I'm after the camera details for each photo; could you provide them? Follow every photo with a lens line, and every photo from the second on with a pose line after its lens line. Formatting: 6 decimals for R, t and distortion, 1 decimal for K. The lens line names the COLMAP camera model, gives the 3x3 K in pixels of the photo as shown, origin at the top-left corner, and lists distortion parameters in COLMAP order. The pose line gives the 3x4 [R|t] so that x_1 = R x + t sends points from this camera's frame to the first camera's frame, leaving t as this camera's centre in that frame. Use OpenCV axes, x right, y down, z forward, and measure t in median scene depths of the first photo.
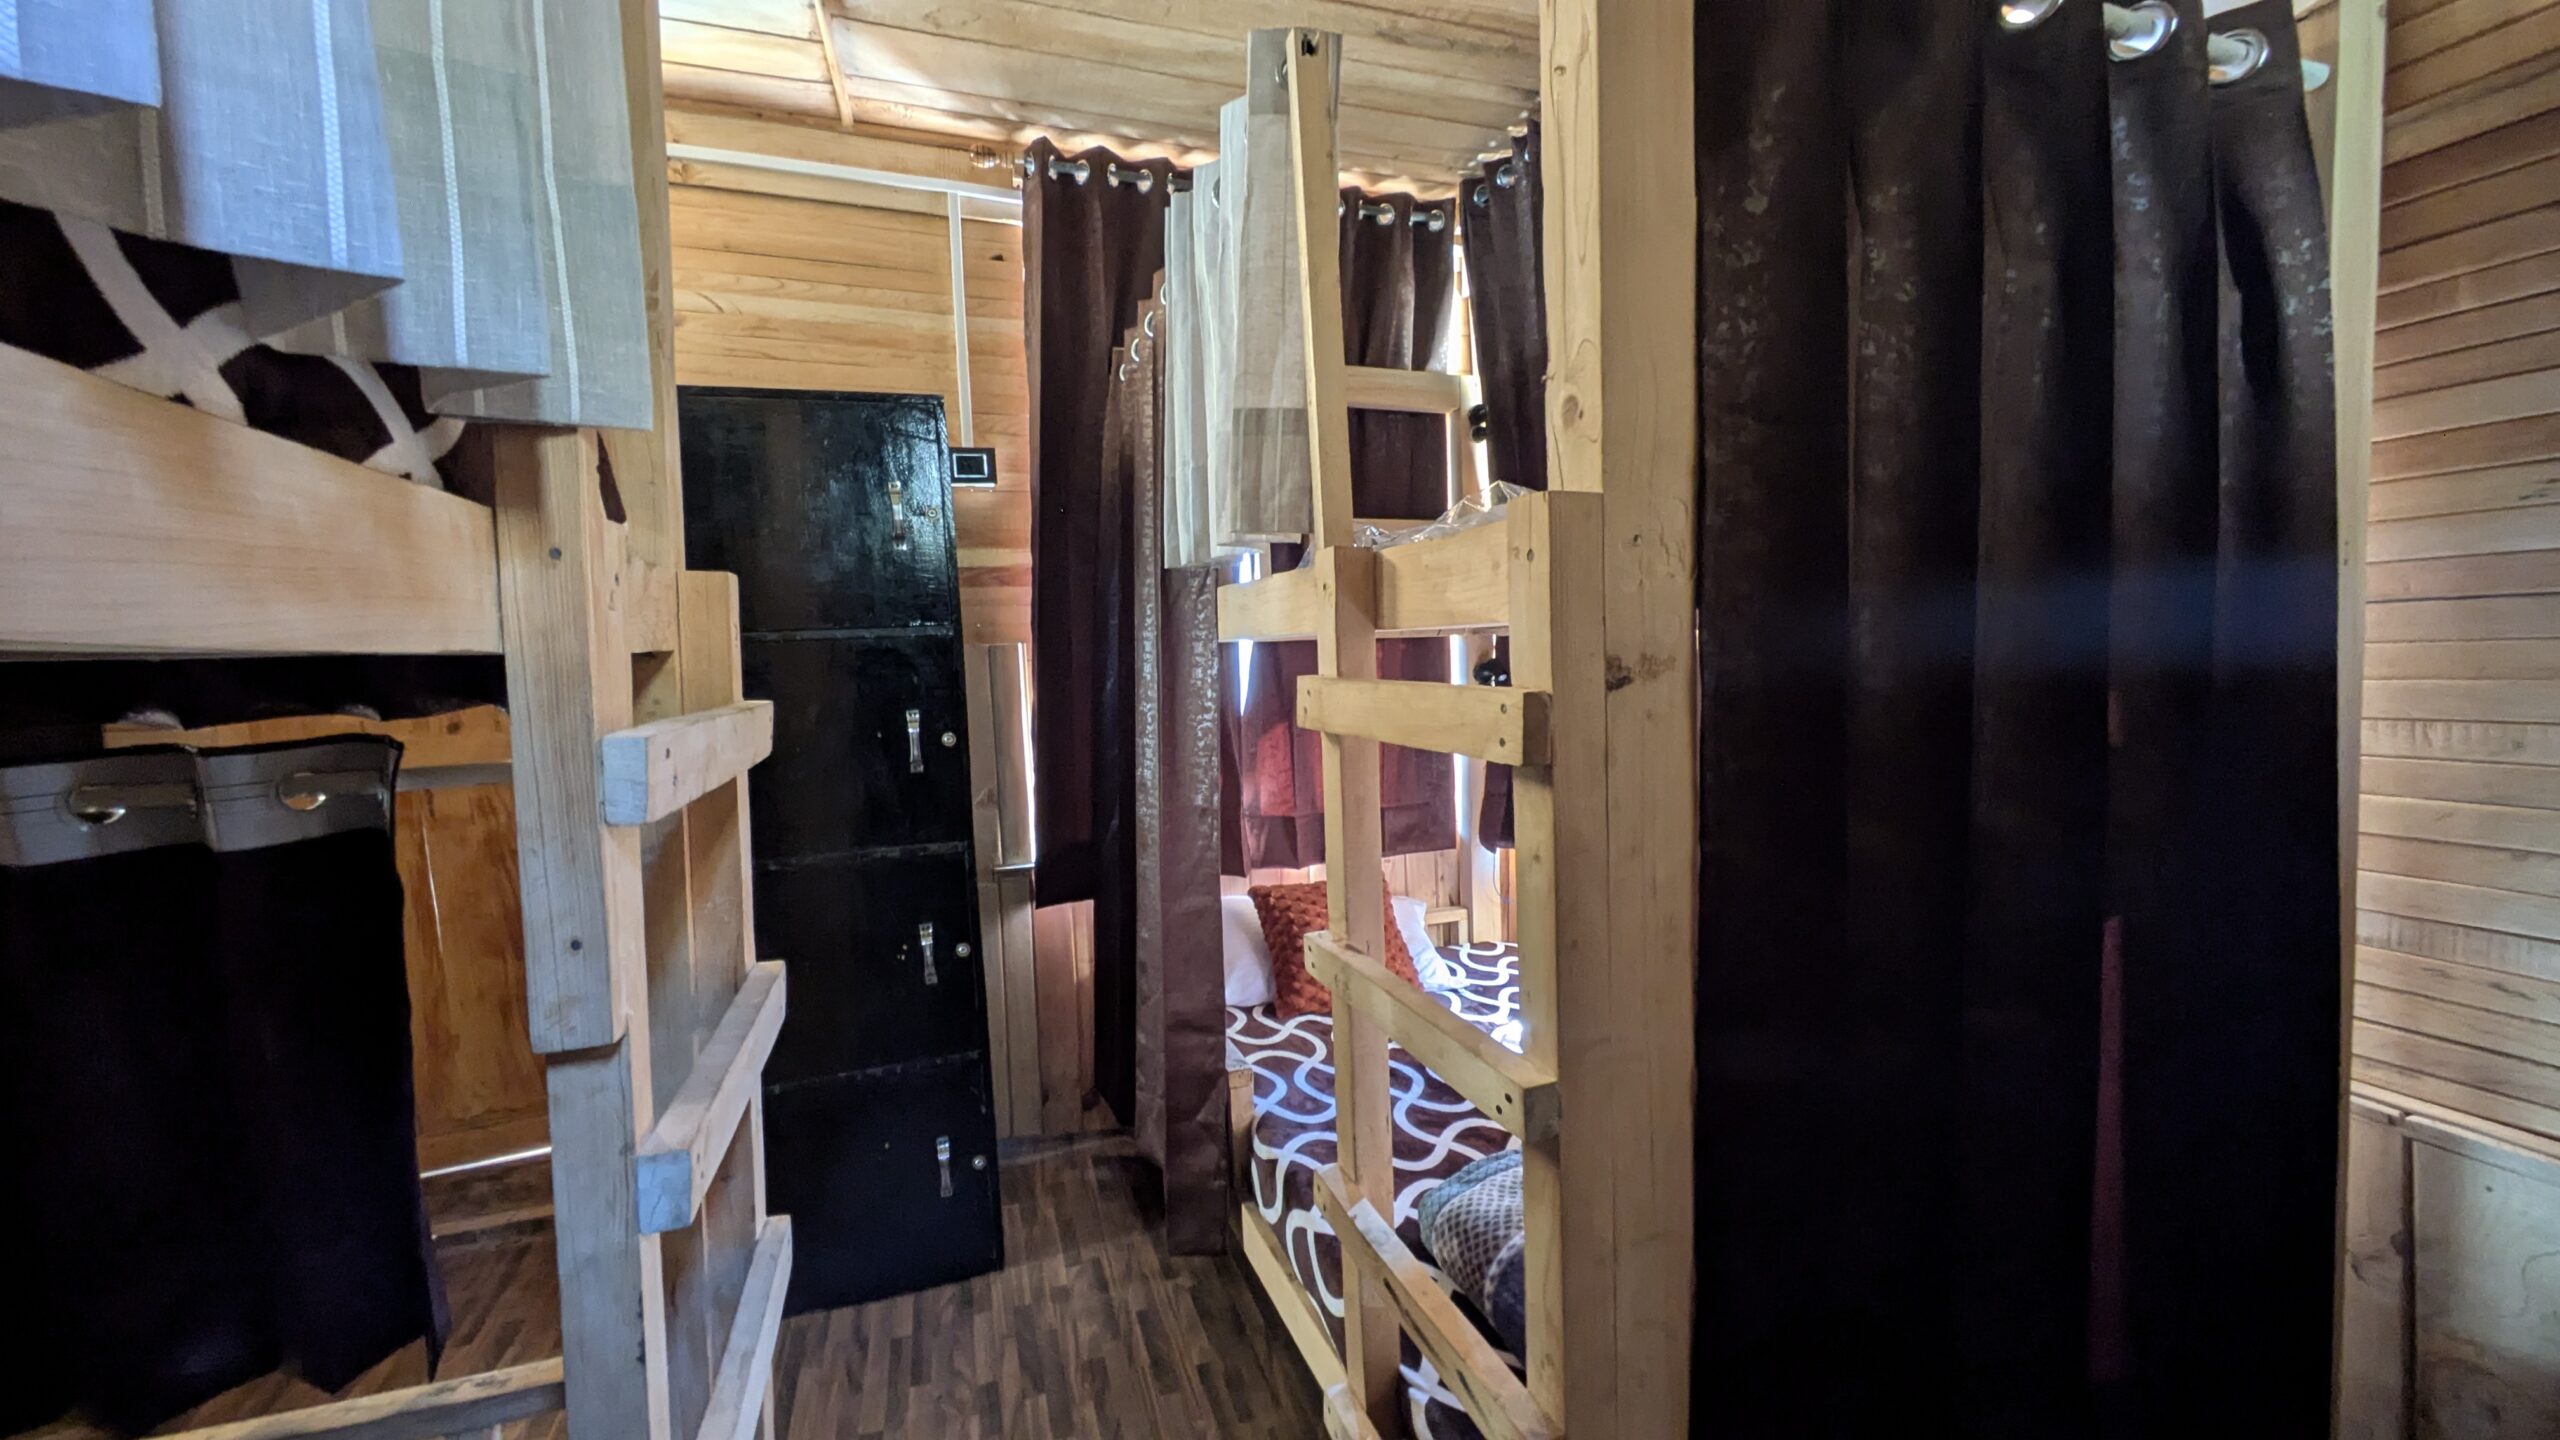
lens RADIAL K [[1010.1, 0, 1280.0], [0, 1010.1, 720.0], [0, 0, 1]] dist [-0.002429, -0.000278]
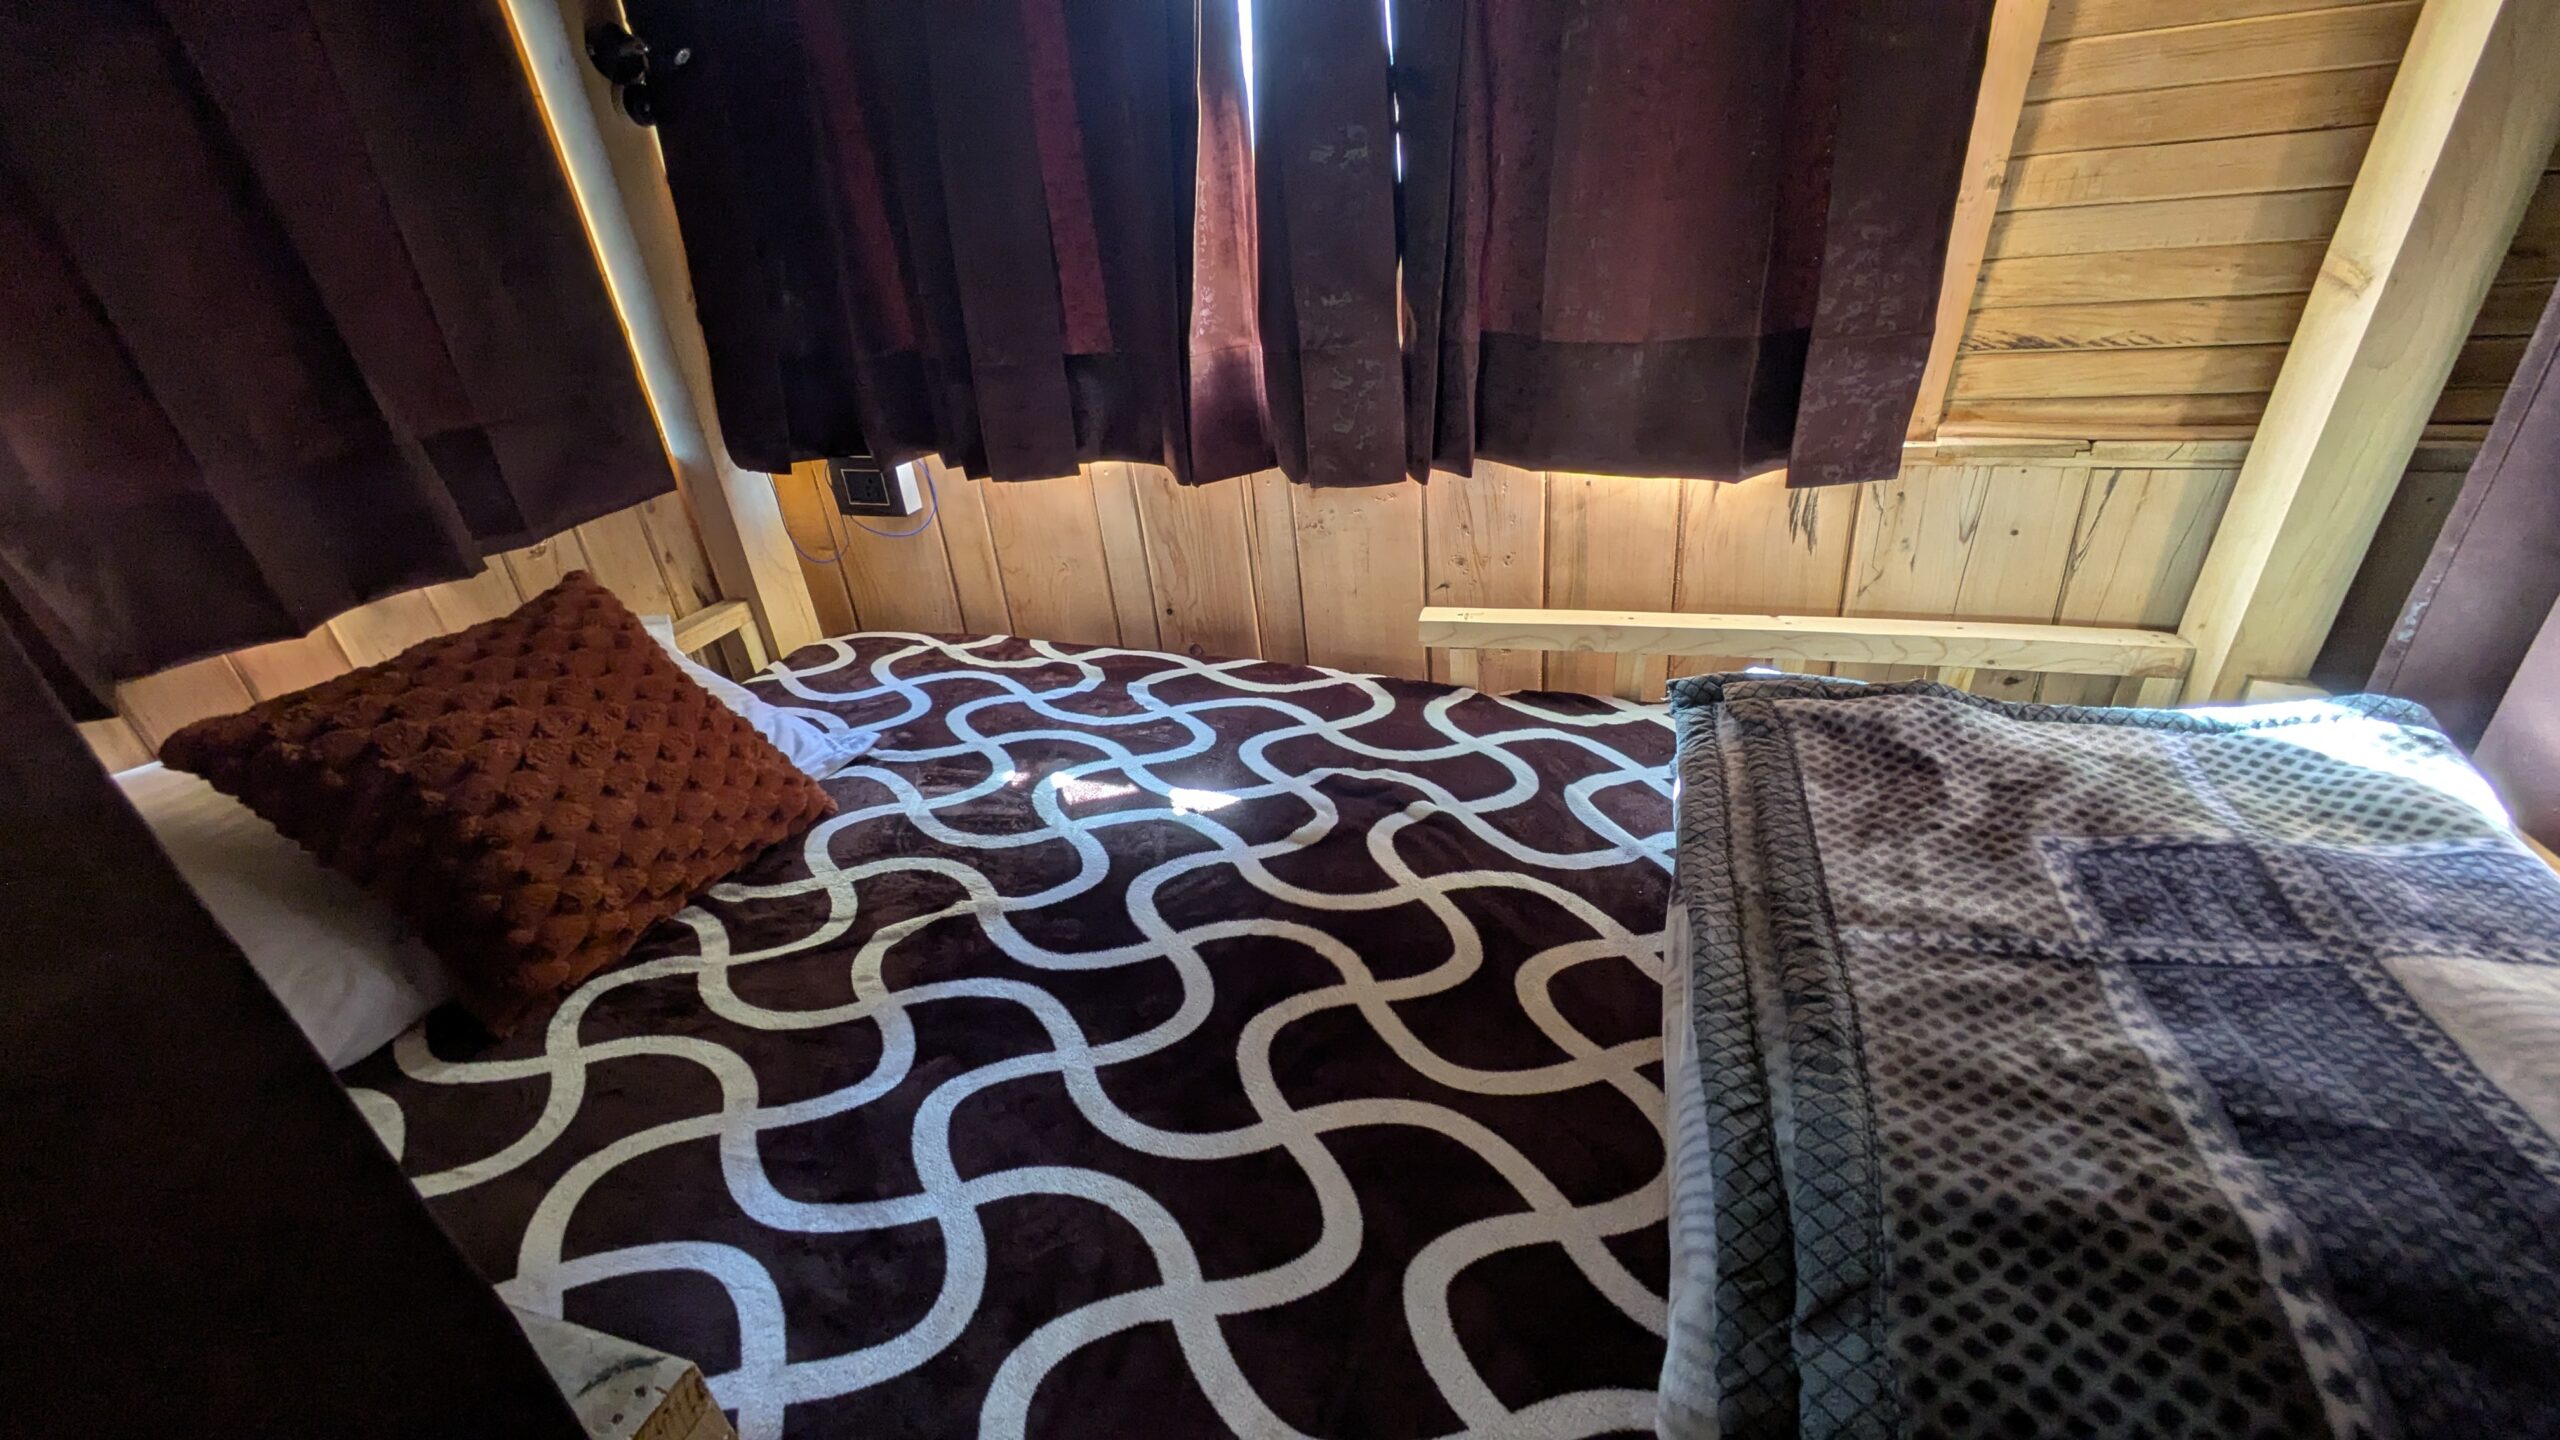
lens RADIAL K [[1010.1, 0, 1280.0], [0, 1010.1, 720.0], [0, 0, 1]] dist [-0.002429, -0.000278]
pose [[0.597060, -0.392906, 0.699388, -0.041535], [0.115344, 0.904830, 0.409852, 0.076922], [-0.793861, -0.164036, 0.585557, 0.579176]]
